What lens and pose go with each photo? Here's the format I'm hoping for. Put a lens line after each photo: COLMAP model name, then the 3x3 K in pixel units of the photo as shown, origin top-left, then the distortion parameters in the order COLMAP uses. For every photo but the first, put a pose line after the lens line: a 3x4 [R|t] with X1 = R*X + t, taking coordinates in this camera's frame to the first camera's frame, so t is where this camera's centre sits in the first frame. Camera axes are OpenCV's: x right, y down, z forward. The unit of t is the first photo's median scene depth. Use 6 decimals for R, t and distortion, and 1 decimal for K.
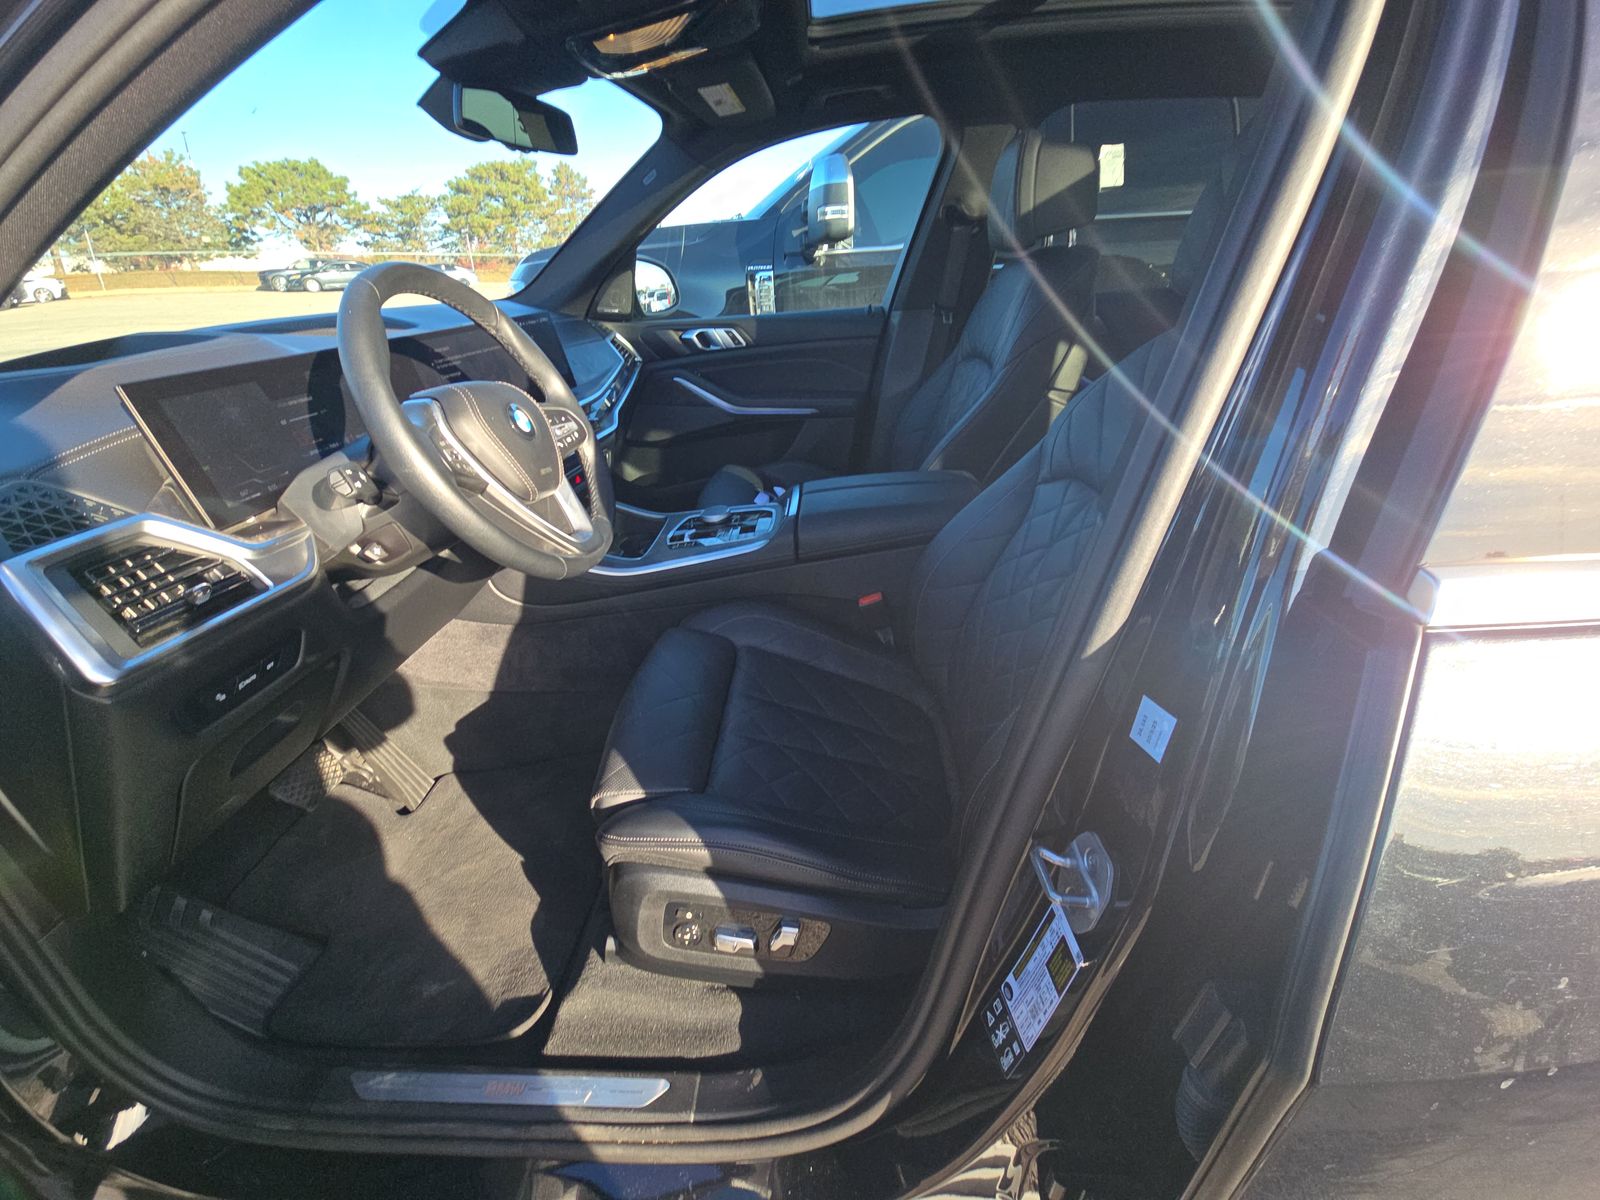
lens RADIAL K [[650.9, 0, 806.6], [0, 650.9, 587.1], [0, 0, 1]] dist [0.012276, -0.005074]
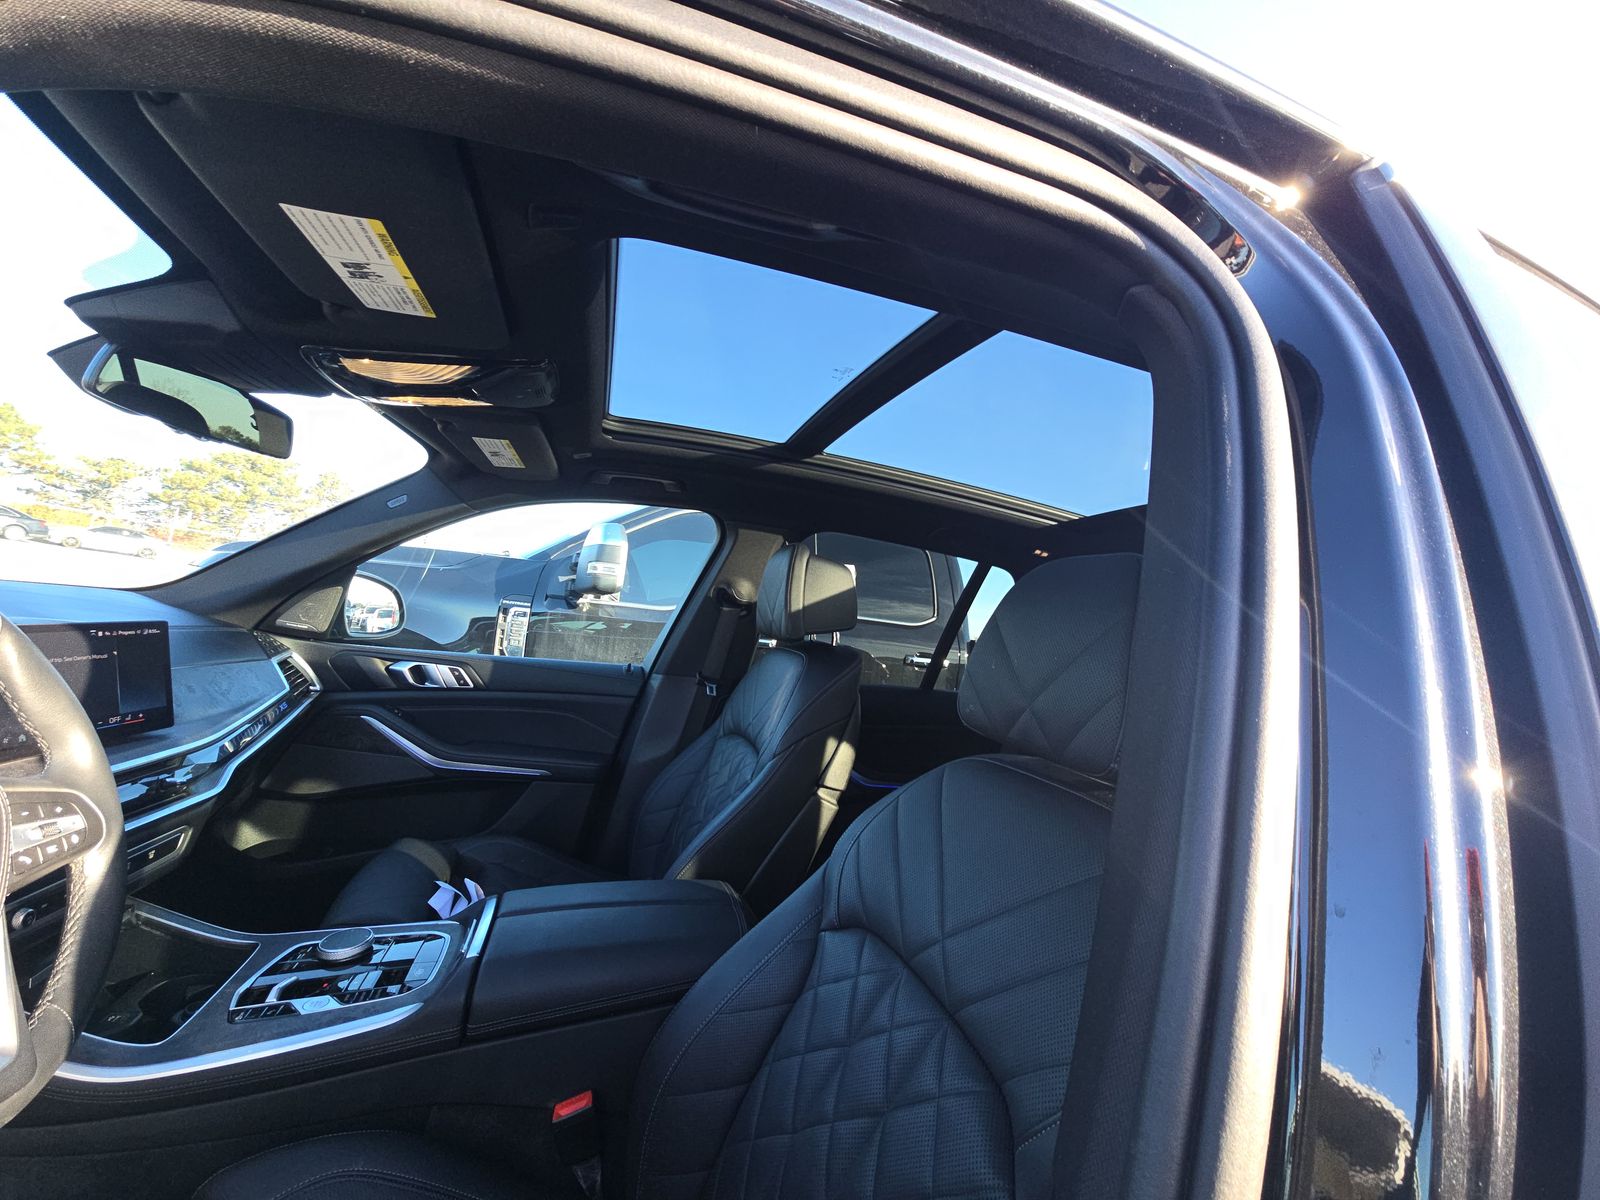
lens RADIAL K [[650.9, 0, 806.6], [0, 650.9, 587.1], [0, 0, 1]] dist [0.012276, -0.005074]
pose [[0.926704, 0.178532, 0.330676, 0.003952], [0.005962, 0.872847, -0.487957, -0.074833], [-0.375745, 0.454163, 0.807807, 0.106574]]
